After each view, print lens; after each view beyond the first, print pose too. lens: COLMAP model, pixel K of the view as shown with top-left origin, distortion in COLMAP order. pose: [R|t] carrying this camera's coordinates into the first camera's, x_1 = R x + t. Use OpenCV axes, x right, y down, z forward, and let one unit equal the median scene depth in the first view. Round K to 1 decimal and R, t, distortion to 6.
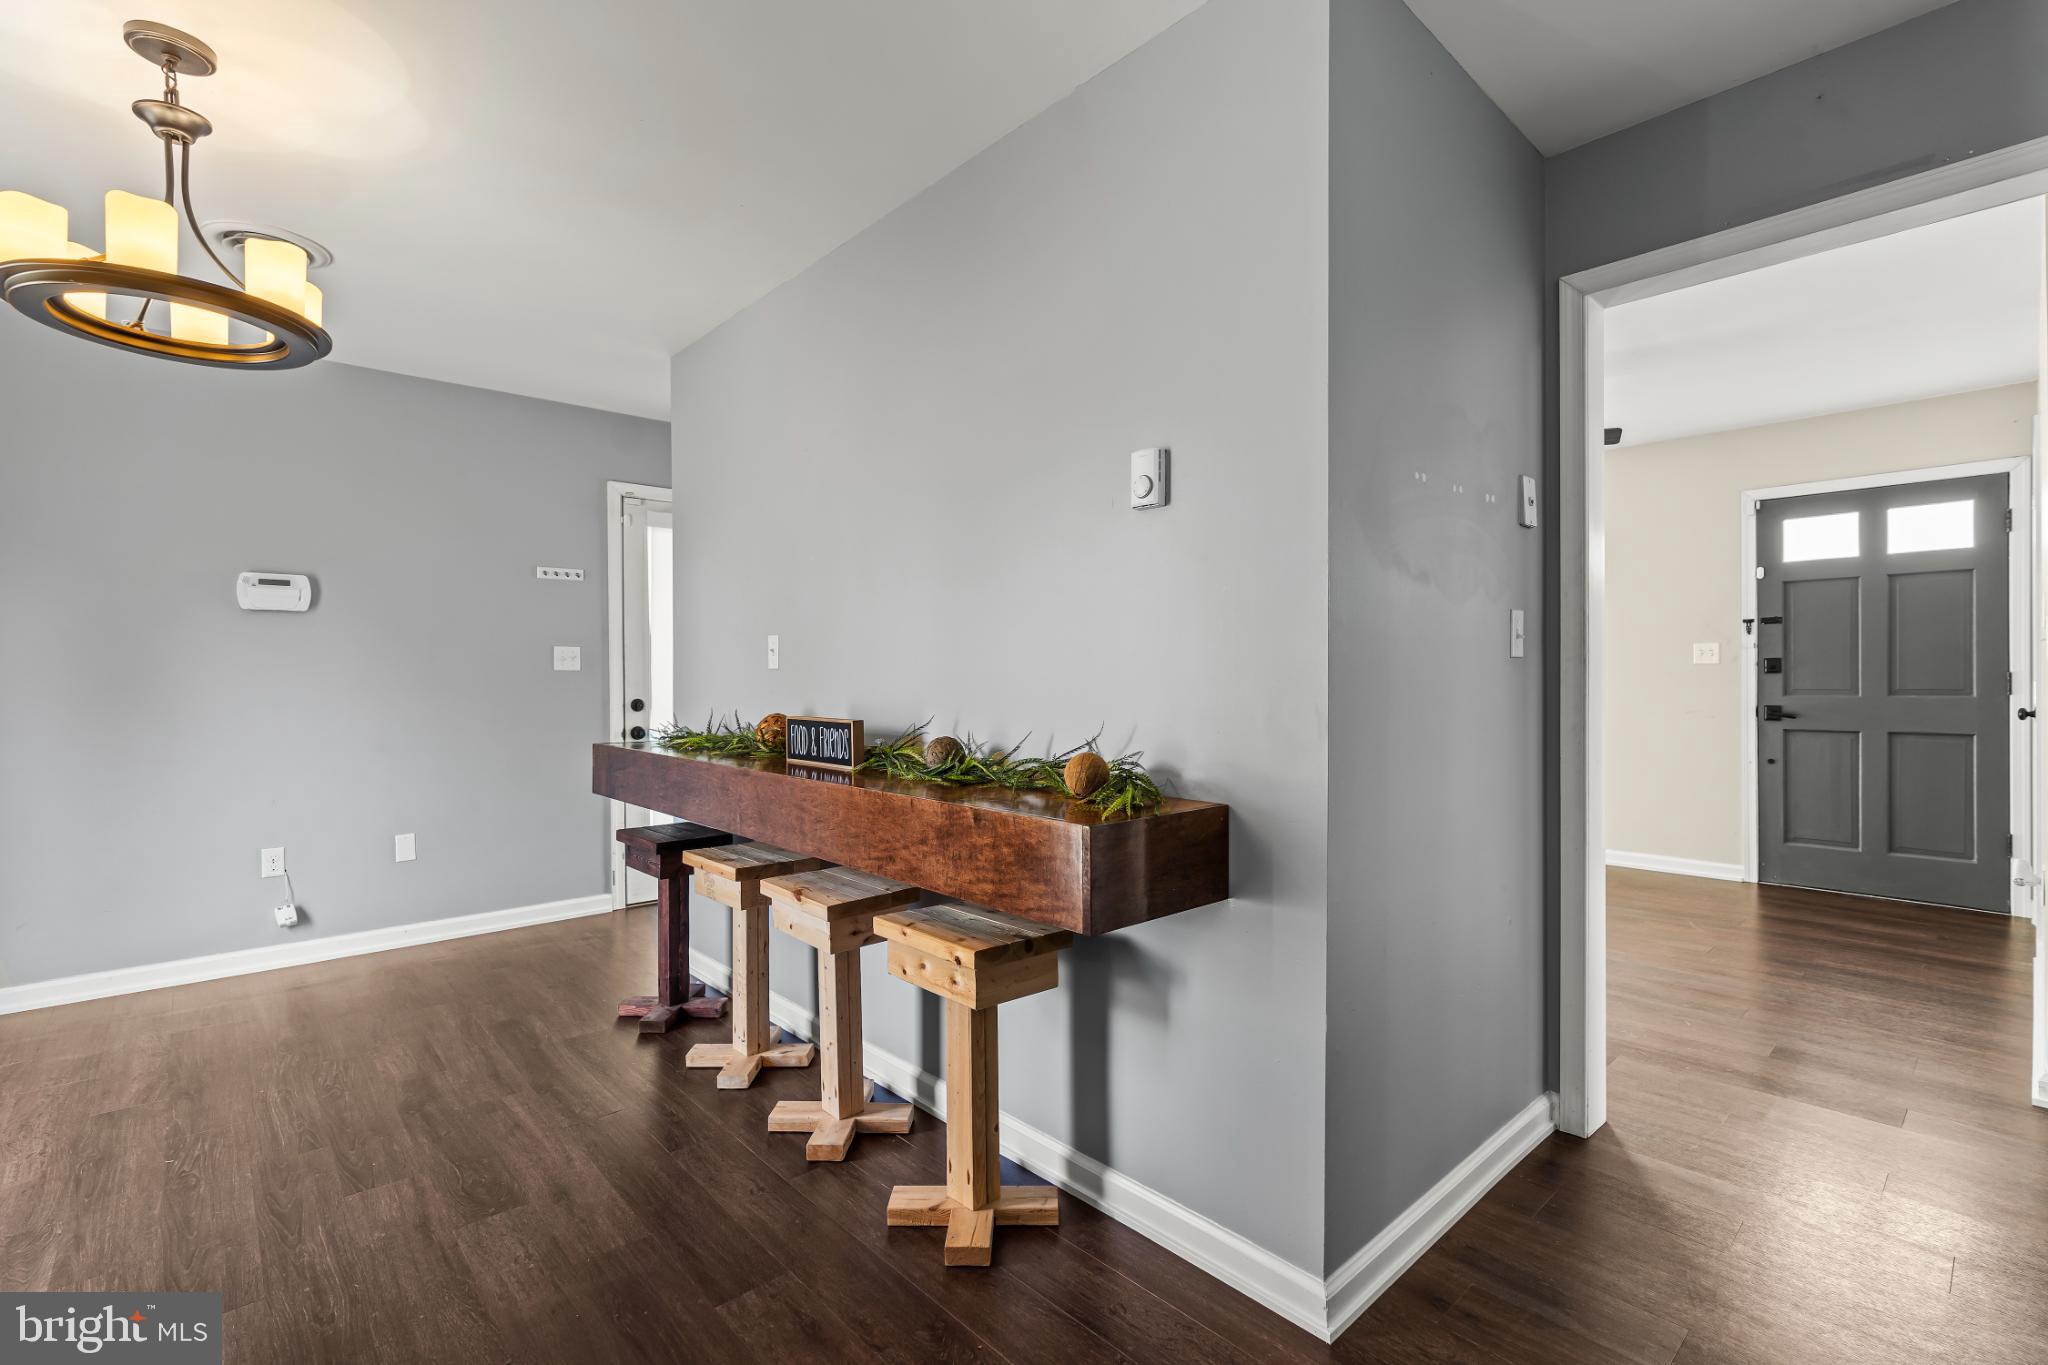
lens RADIAL K [[924.7, 0, 1024.0], [0, 924.7, 682.5], [0, 0, 1]] dist [-0.000623, -0.000112]
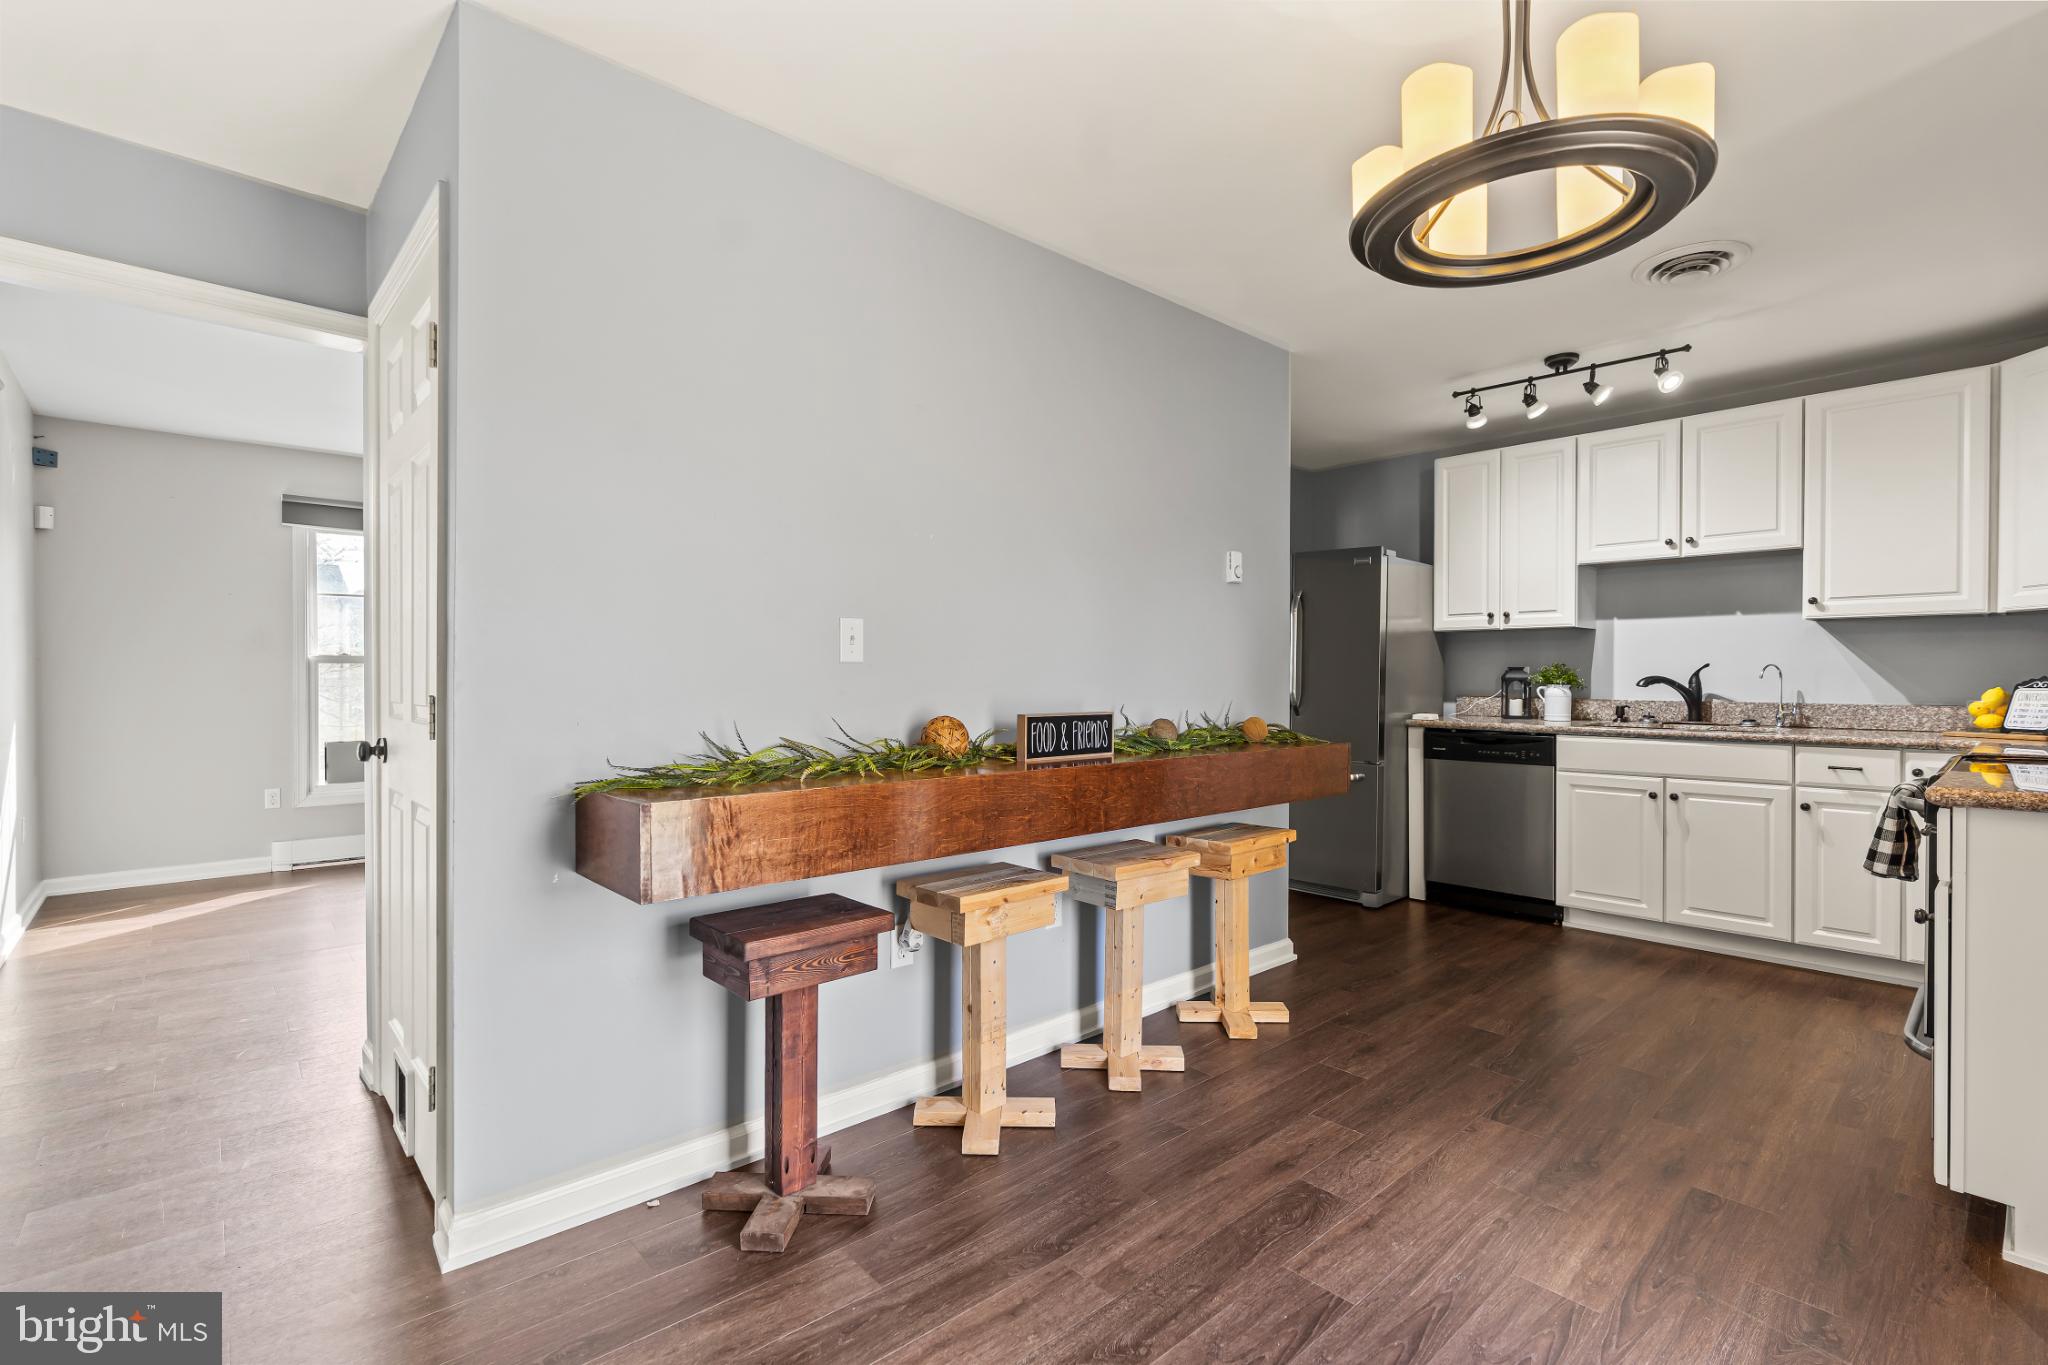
lens RADIAL K [[920.6, 0, 1026.6], [0, 920.6, 686.4], [0, 0, 1]] dist [-0.005402, 0.000361]
pose [[0.004673, -0.004535, 0.999979, -0.706369], [0.006643, 0.999968, 0.004504, 0.002047], [-0.999967, 0.006621, 0.004703, 0.586946]]
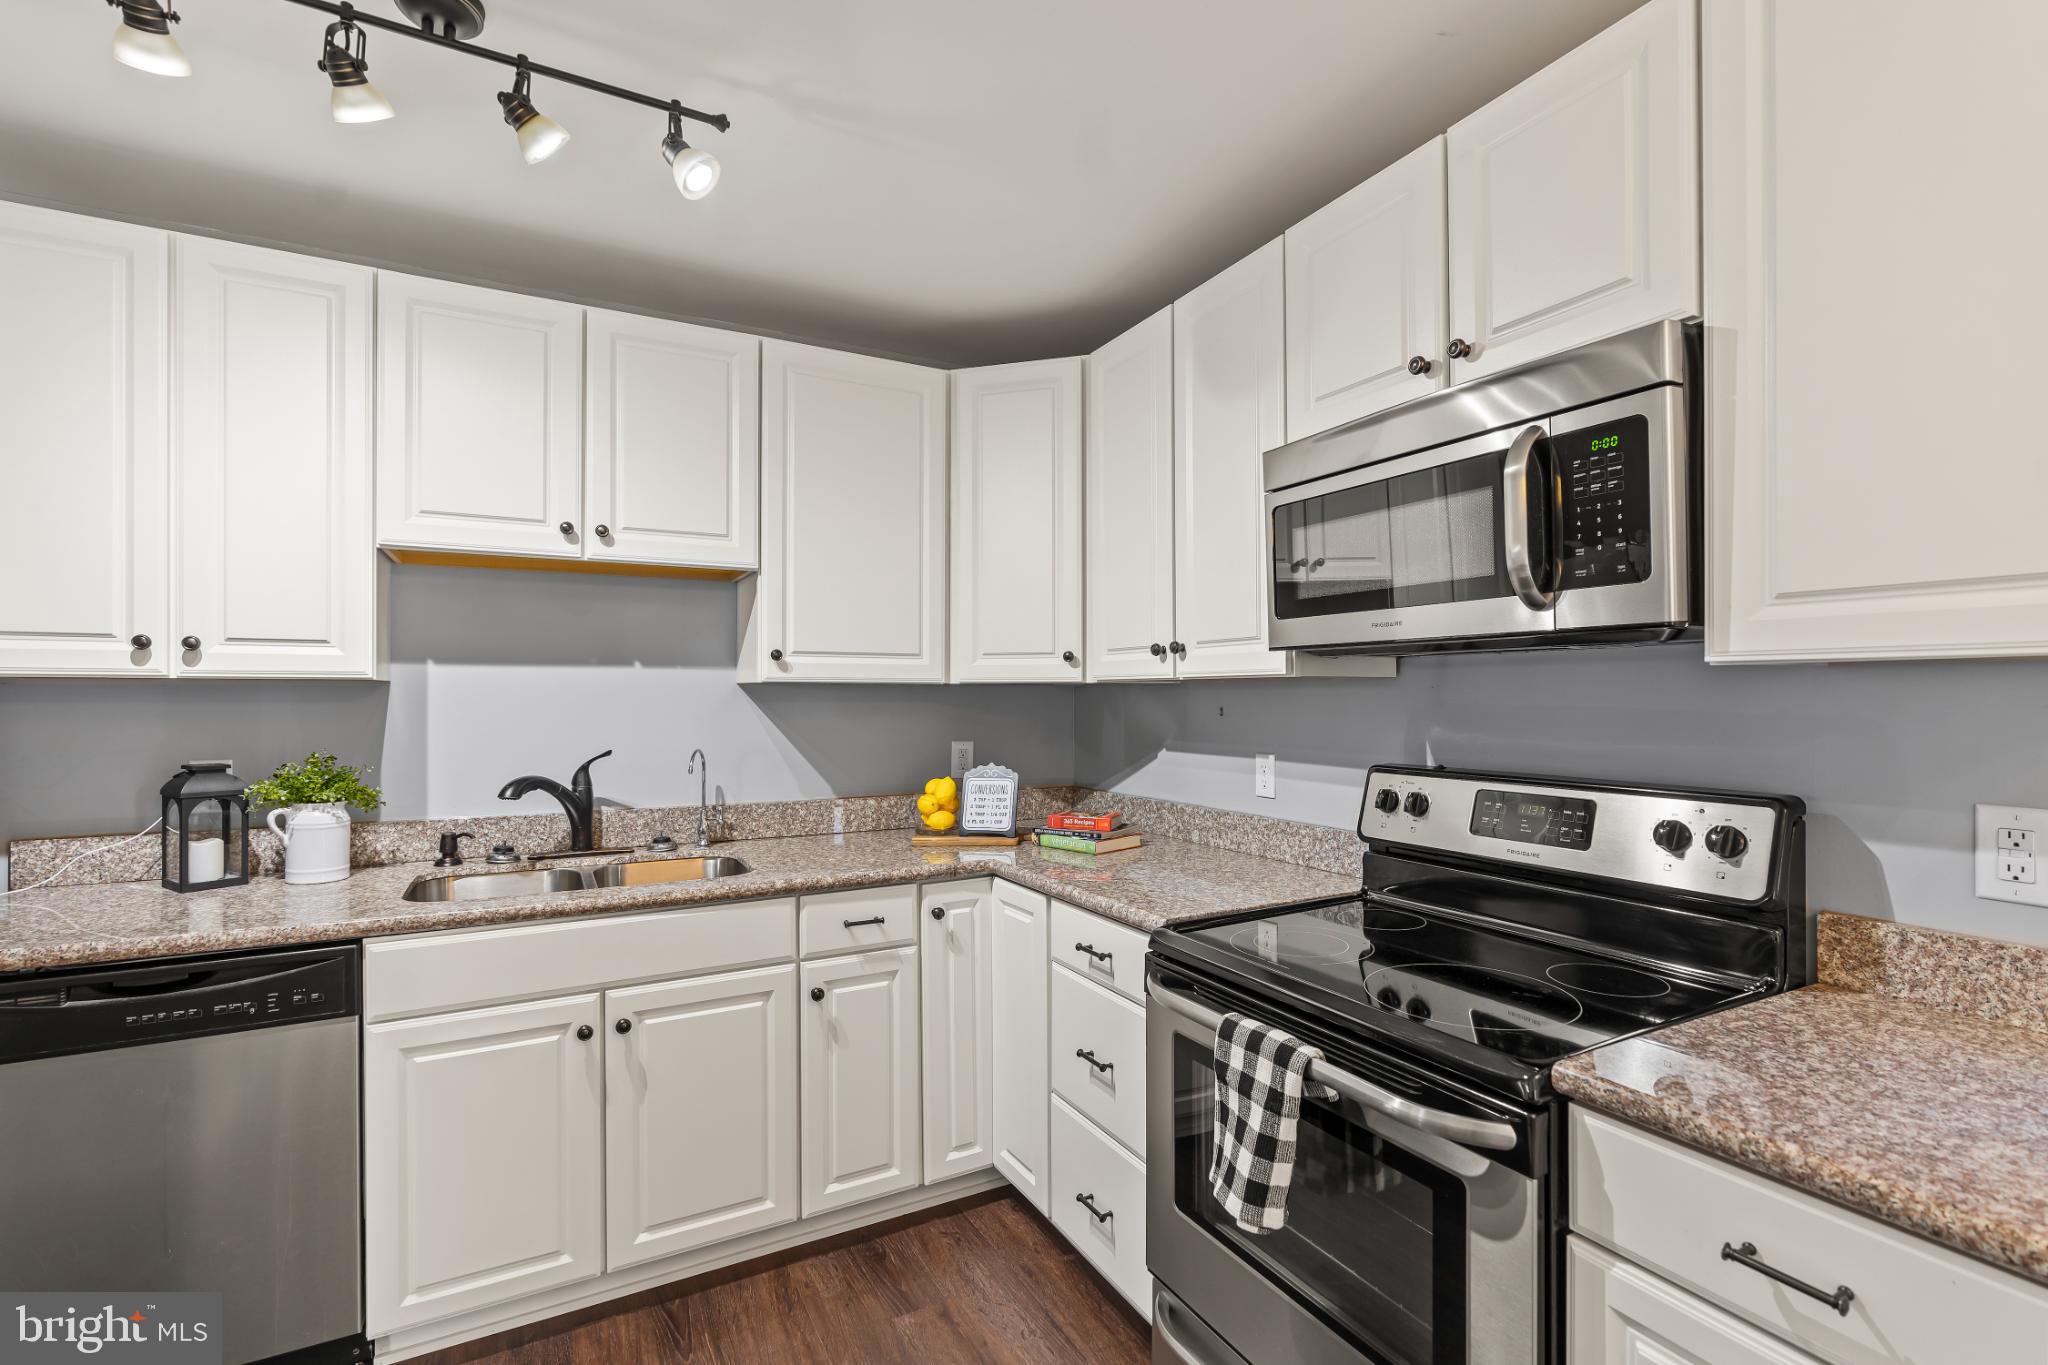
lens RADIAL K [[930.5, 0, 1024.2], [0, 930.5, 693.4], [0, 0, 1]] dist [-0.002593, 0.000320]
pose [[-0.968857, 0.006648, 0.247531, -0.149432], [0.008030, 0.999957, 0.004576, -0.045648], [-0.247490, 0.006422, -0.968869, 0.370771]]
